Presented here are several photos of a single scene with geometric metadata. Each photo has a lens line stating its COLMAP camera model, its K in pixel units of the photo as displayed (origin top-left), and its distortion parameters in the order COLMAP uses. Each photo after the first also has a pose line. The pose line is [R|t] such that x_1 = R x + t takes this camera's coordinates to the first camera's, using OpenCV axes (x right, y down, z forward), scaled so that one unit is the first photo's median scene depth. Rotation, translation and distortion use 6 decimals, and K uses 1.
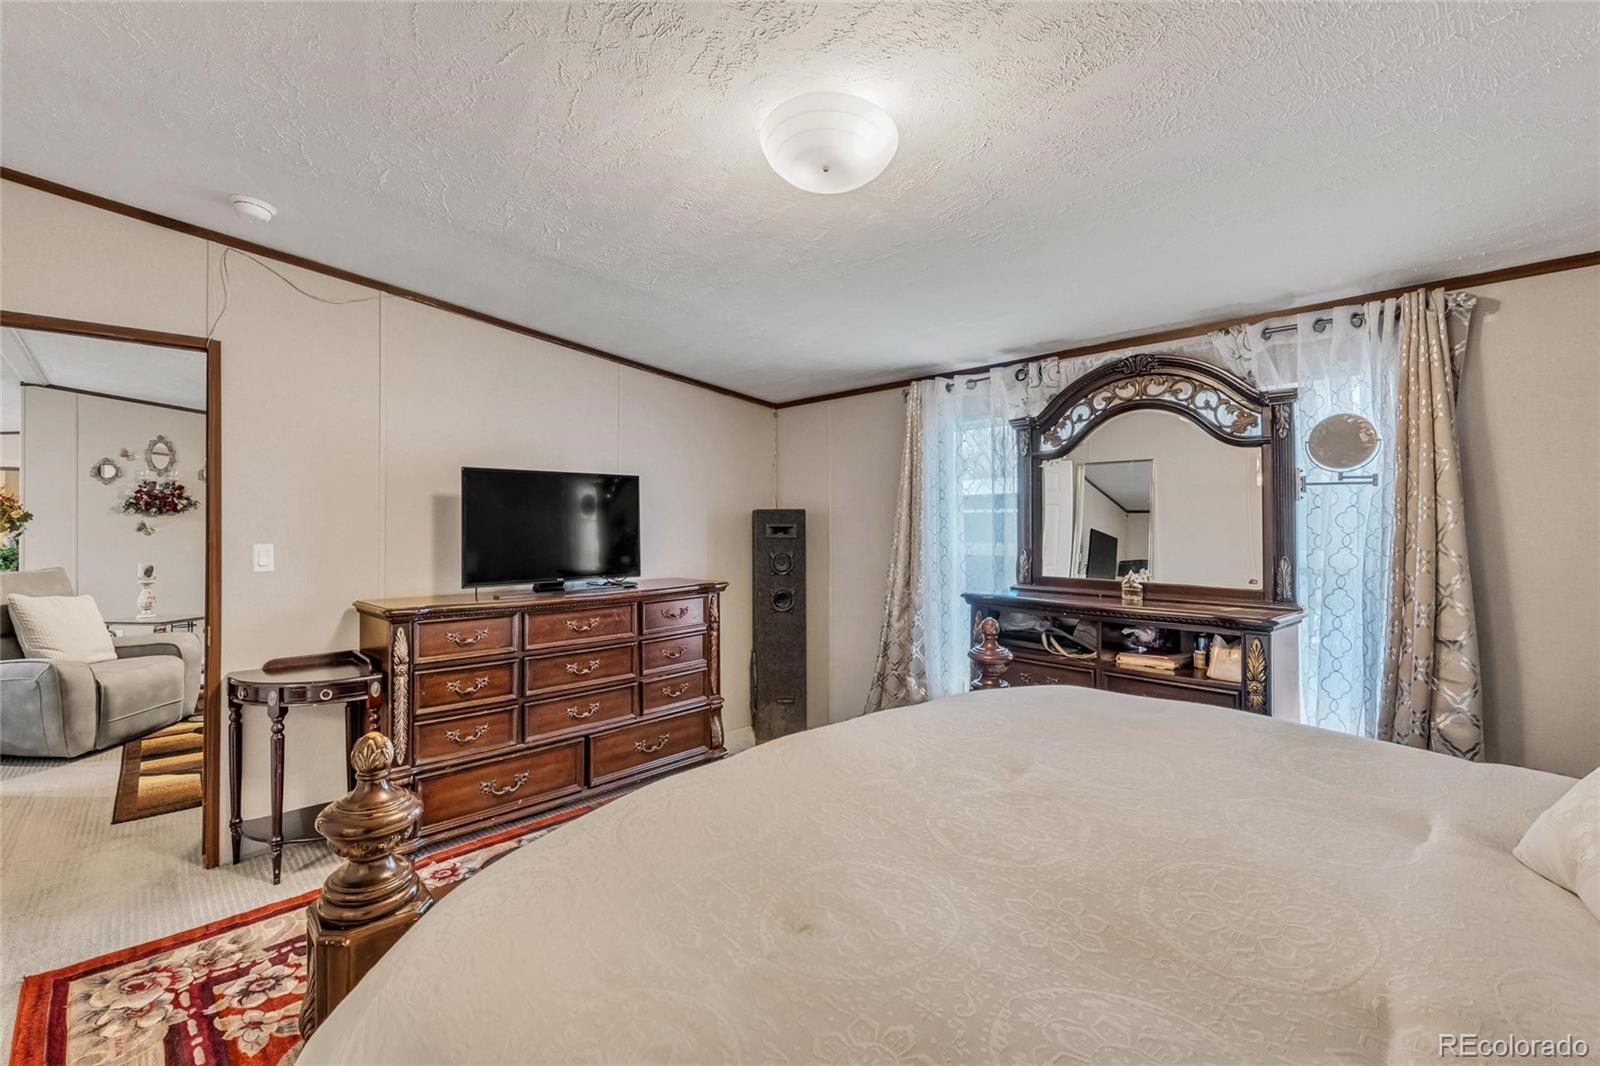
lens RADIAL K [[675.7, 0, 794.4], [0, 675.7, 529.7], [0, 0, 1]] dist [-0.002844, -0.000296]
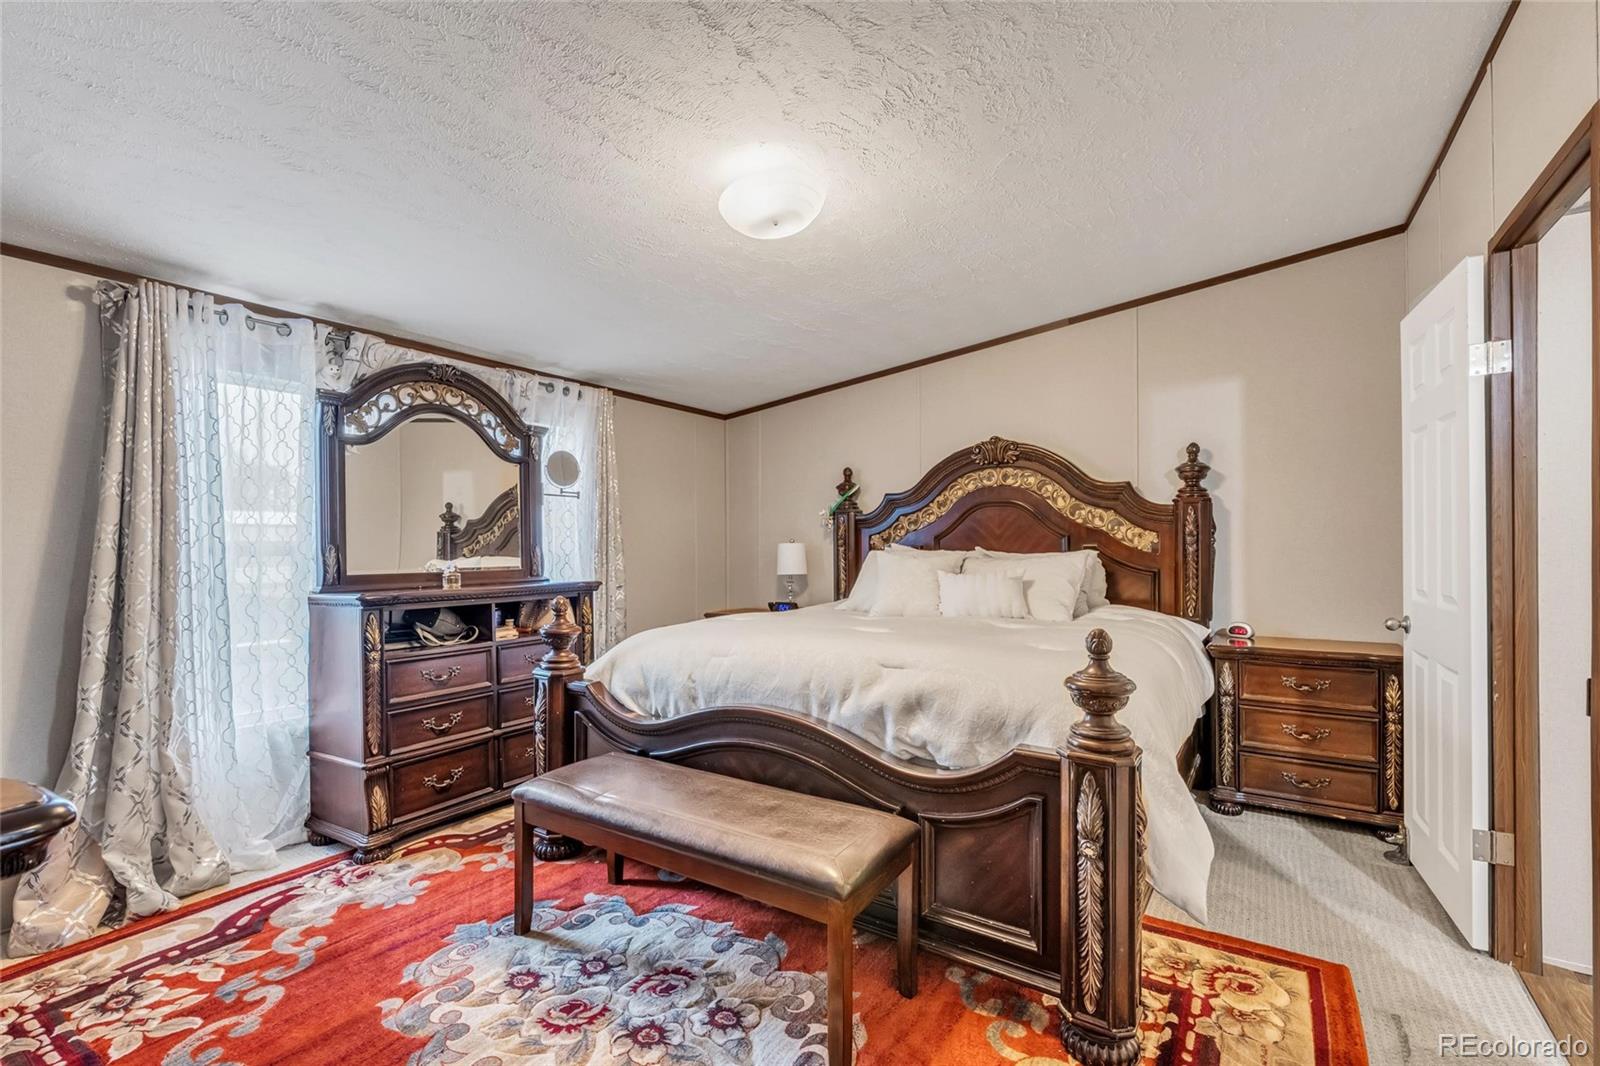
lens RADIAL K [[770.4, 0, 795.9], [0, 770.4, 539.6], [0, 0, 1]] dist [0.010190, -0.003805]
pose [[-0.235055, -0.006523, 0.971960, -0.841124], [-0.005930, 0.999968, 0.005277, 0.014695], [-0.971964, -0.004523, -0.235087, 0.739535]]
